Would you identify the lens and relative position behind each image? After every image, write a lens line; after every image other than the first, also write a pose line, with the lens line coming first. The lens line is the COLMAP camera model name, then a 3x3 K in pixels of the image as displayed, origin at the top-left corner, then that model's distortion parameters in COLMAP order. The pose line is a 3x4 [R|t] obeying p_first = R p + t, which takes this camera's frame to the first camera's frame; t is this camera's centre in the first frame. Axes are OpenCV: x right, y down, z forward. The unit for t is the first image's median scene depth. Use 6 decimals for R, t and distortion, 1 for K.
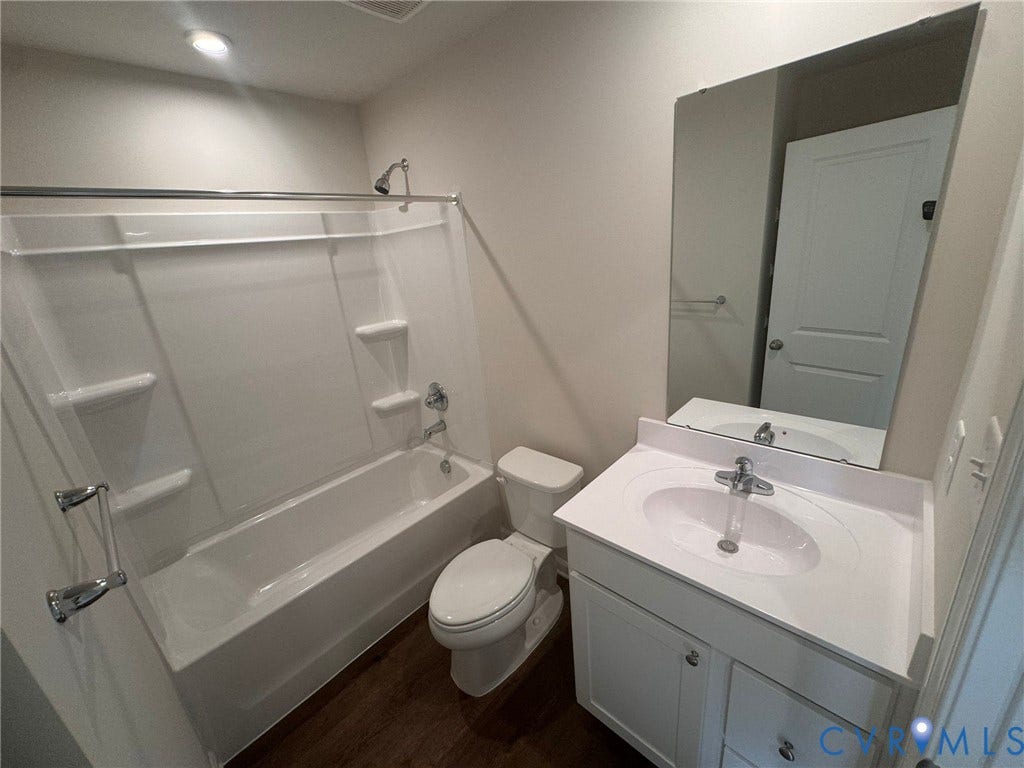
lens RADIAL K [[410.5, 0, 510.4], [0, 410.5, 384.9], [0, 0, 1]] dist [-0.003939, 0.000731]
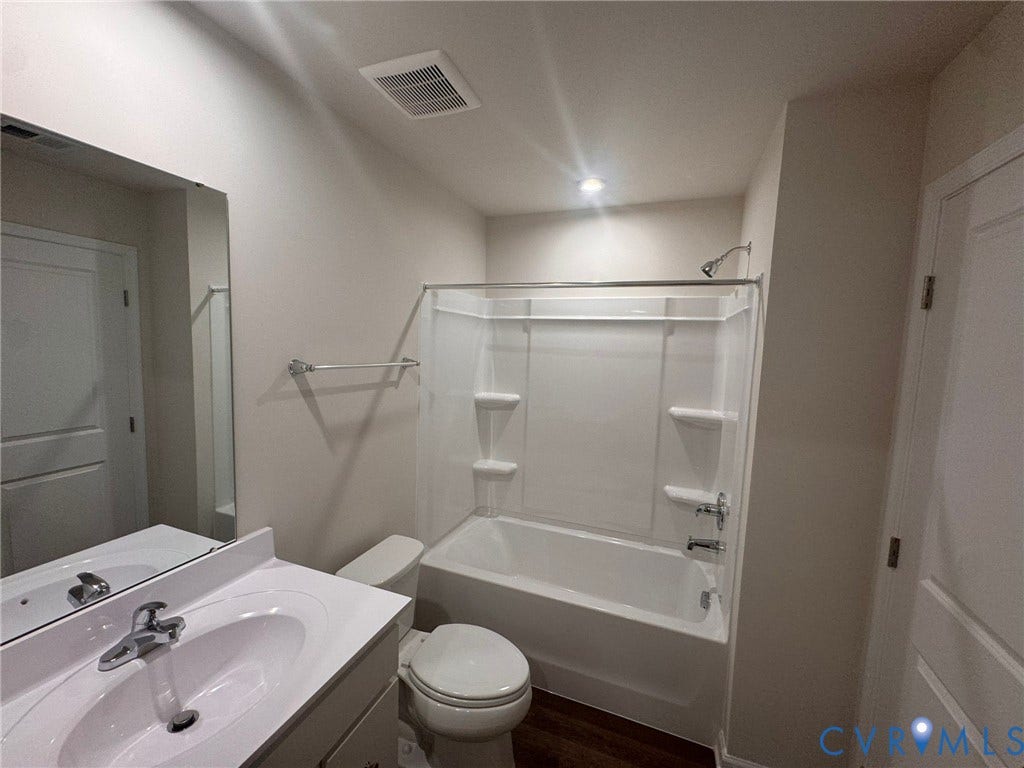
lens RADIAL K [[410.5, 0, 510.8], [0, 410.5, 385.5], [0, 0, 1]] dist [-0.003939, 0.000731]
pose [[0.357730, 0.194934, -0.913252, 0.487836], [-0.363069, 0.930060, 0.056303, -0.131540], [0.860354, 0.311432, 0.403485, 0.320039]]
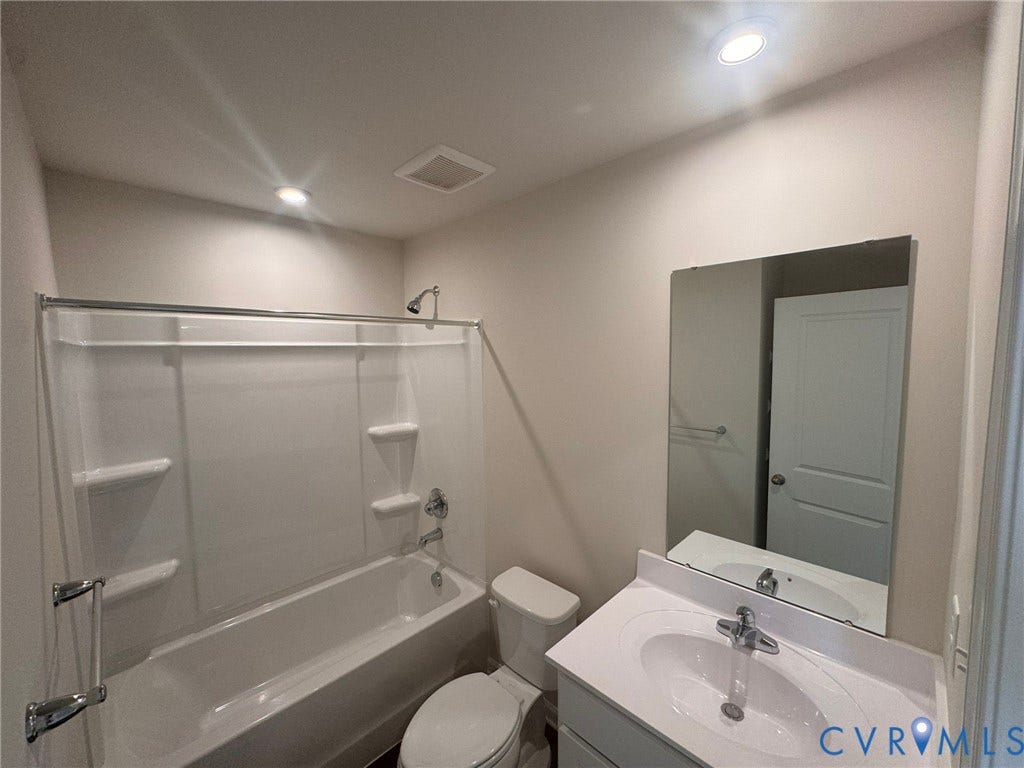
lens RADIAL K [[410.5, 0, 510.4], [0, 410.5, 382.7], [0, 0, 1]] dist [-0.003939, 0.000731]
pose [[0.996200, 0.083609, -0.024384, -0.003484], [-0.087024, 0.966701, -0.240656, -0.038217], [0.003451, 0.241863, 0.970304, -0.049357]]
